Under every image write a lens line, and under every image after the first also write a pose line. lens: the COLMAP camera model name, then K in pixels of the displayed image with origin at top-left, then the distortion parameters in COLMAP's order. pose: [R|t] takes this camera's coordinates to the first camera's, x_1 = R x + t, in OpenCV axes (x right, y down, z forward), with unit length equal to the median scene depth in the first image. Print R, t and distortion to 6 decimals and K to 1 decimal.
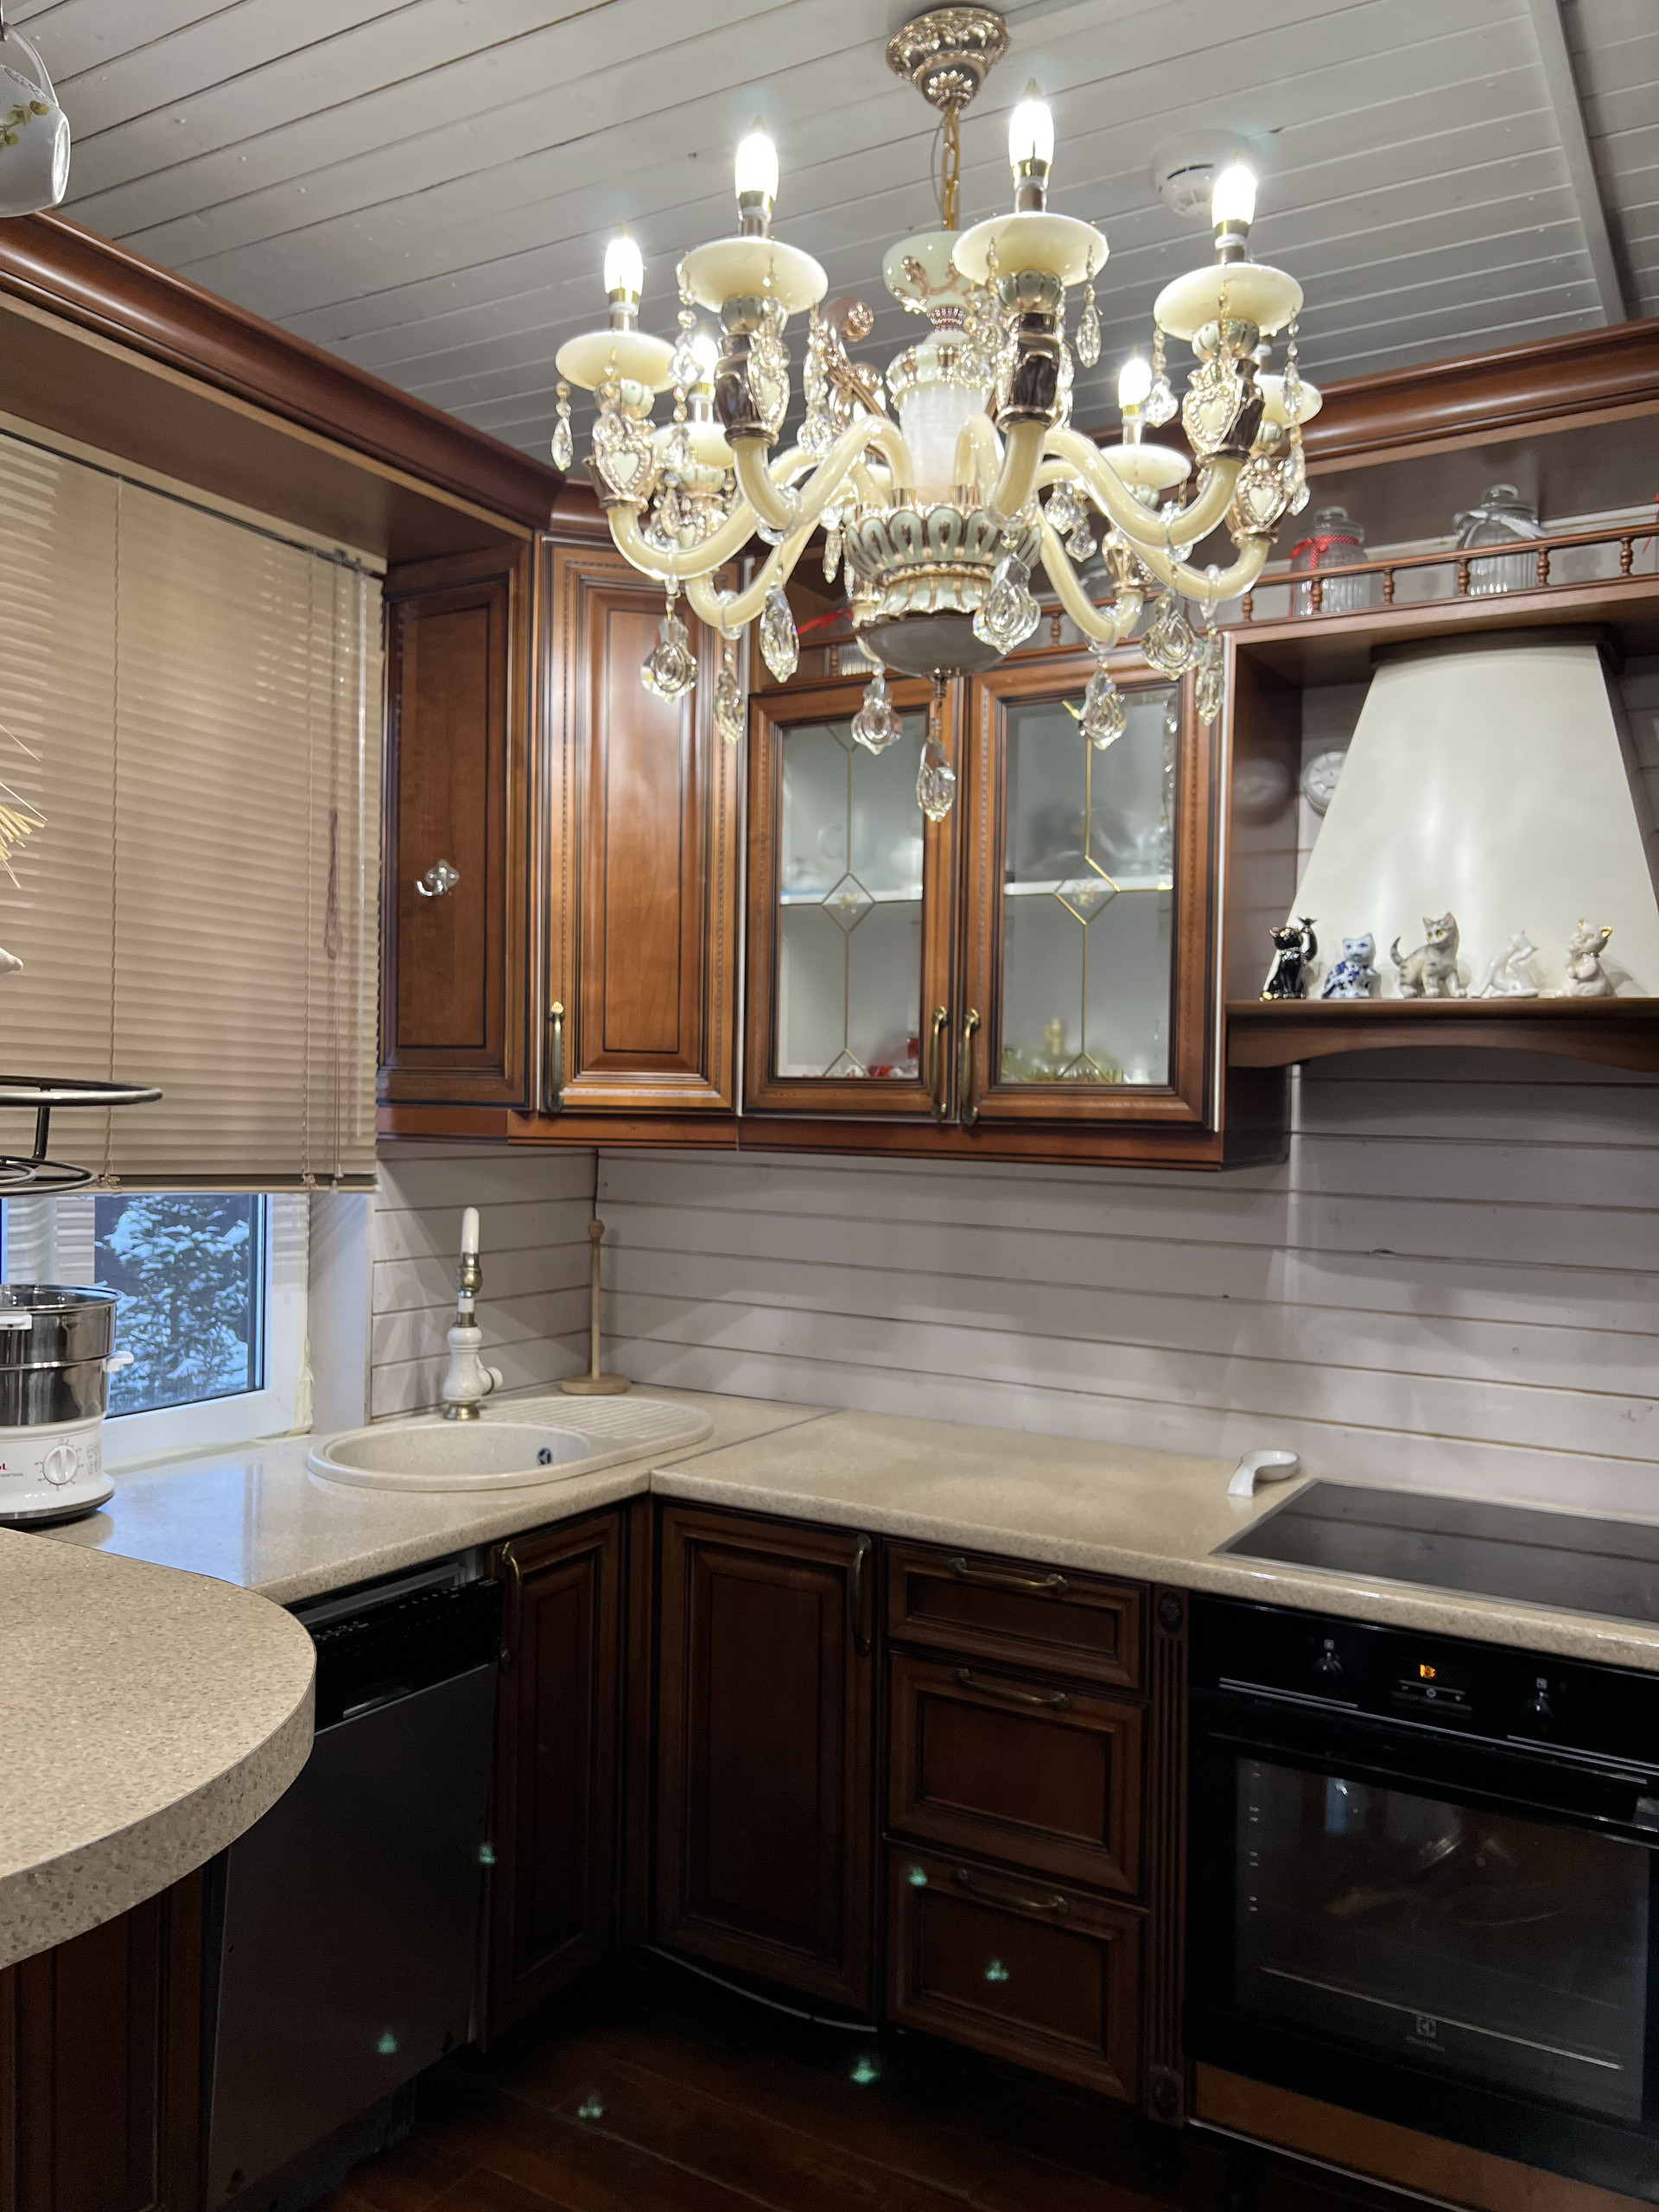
lens RADIAL K [[1705.1, 0, 813.9], [0, 1705.1, 1113.7], [0, 0, 1]] dist [0.054738, -0.056897]
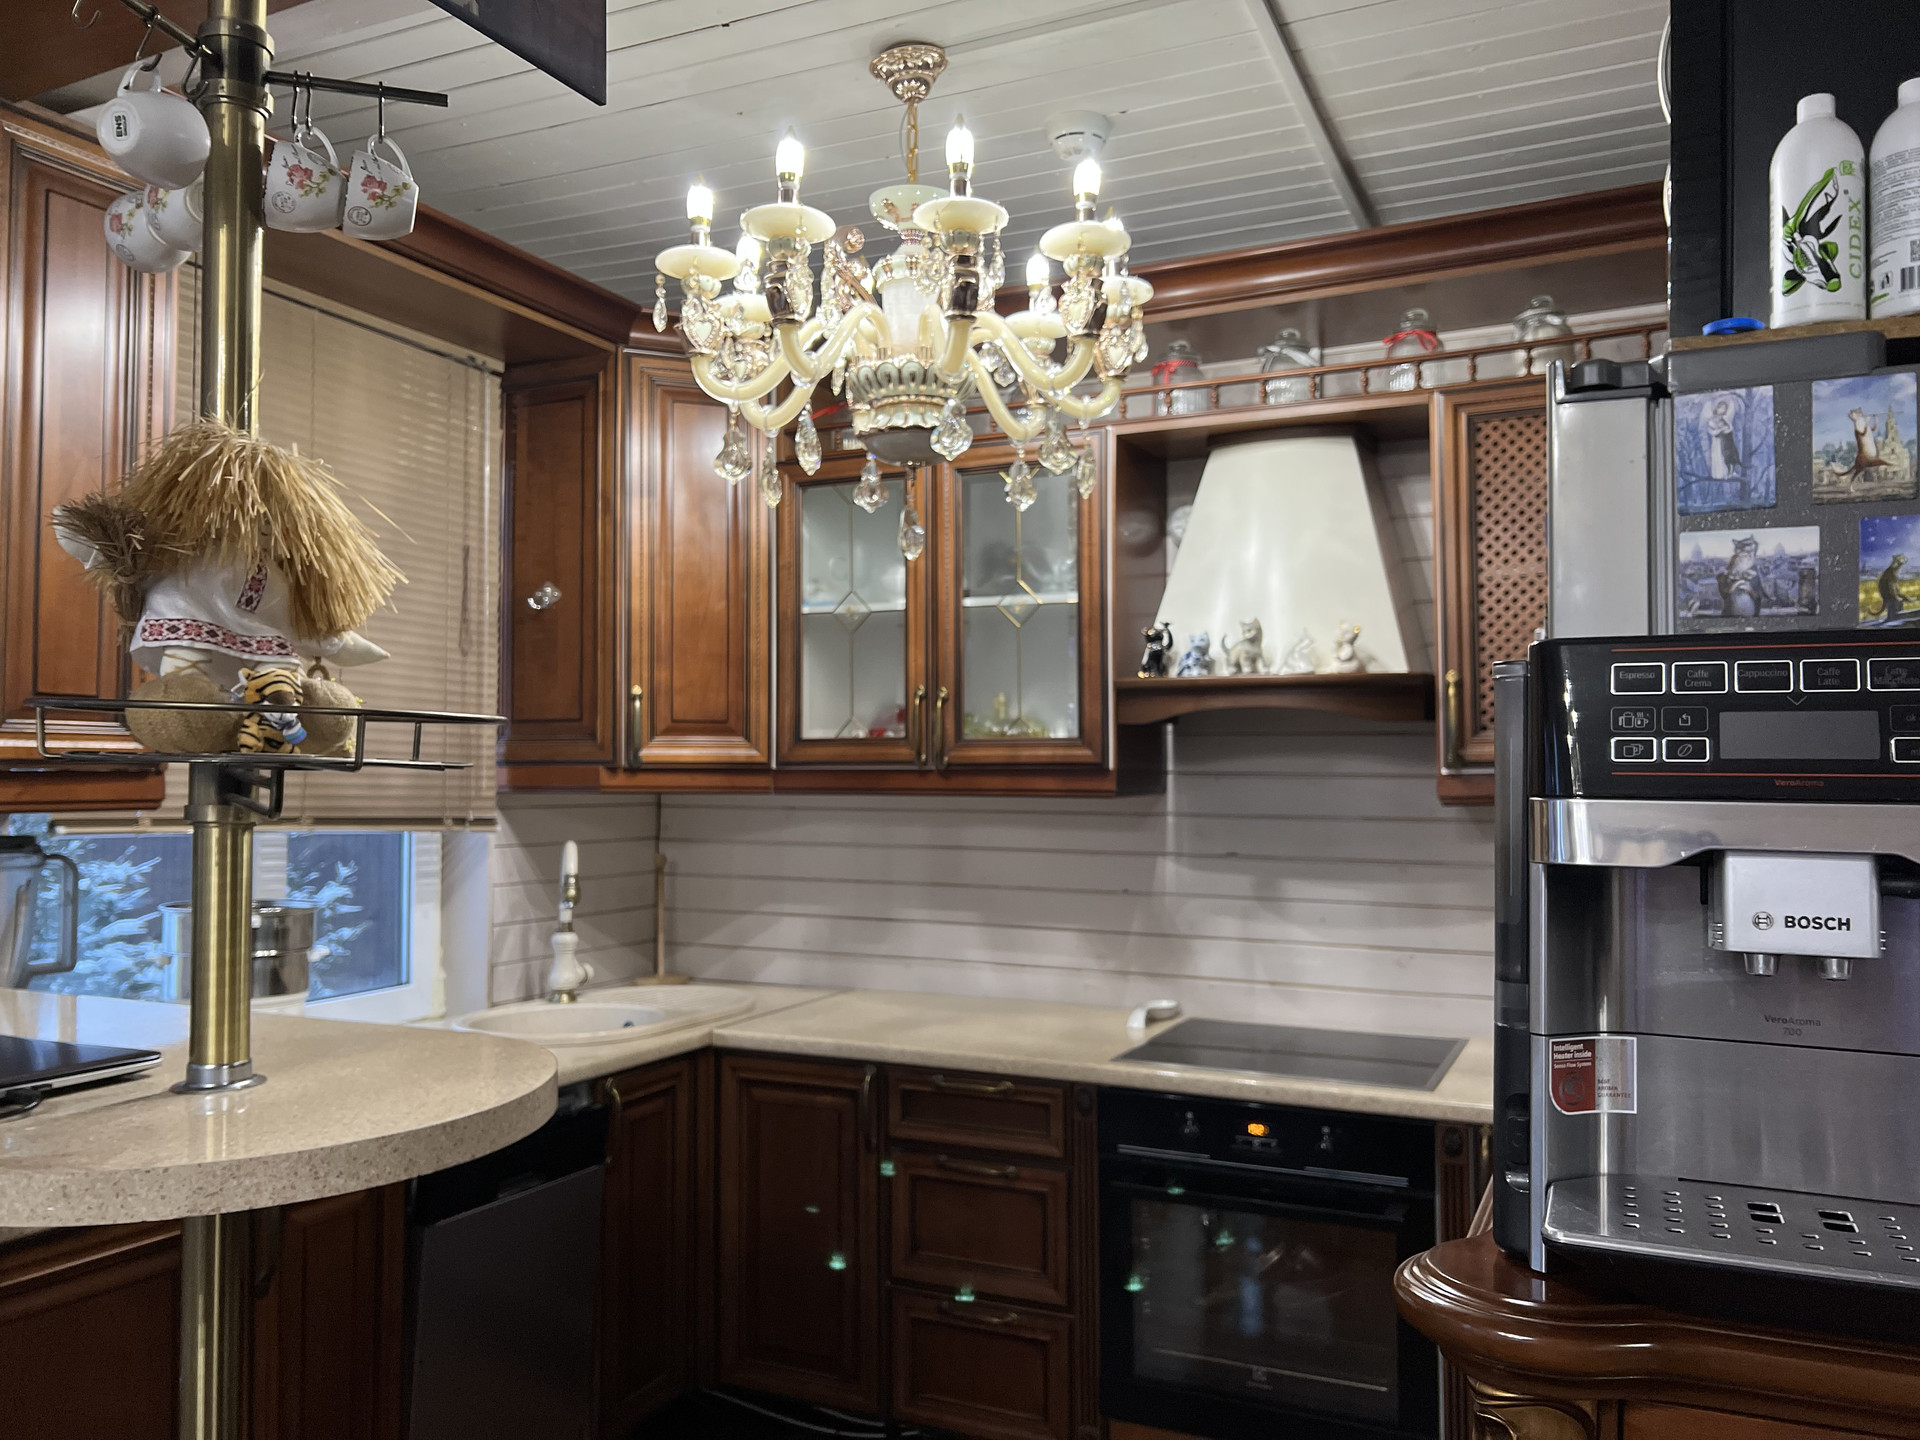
lens RADIAL K [[1480.0, 0, 973.2], [0, 1480.0, 724.8], [0, 0, 1]] dist [0.054738, -0.056897]
pose [[0.994301, -0.015057, 0.105536, -0.010794], [0.019646, 0.998900, -0.042580, 0.022989], [-0.104779, 0.044411, 0.993503, -0.219704]]
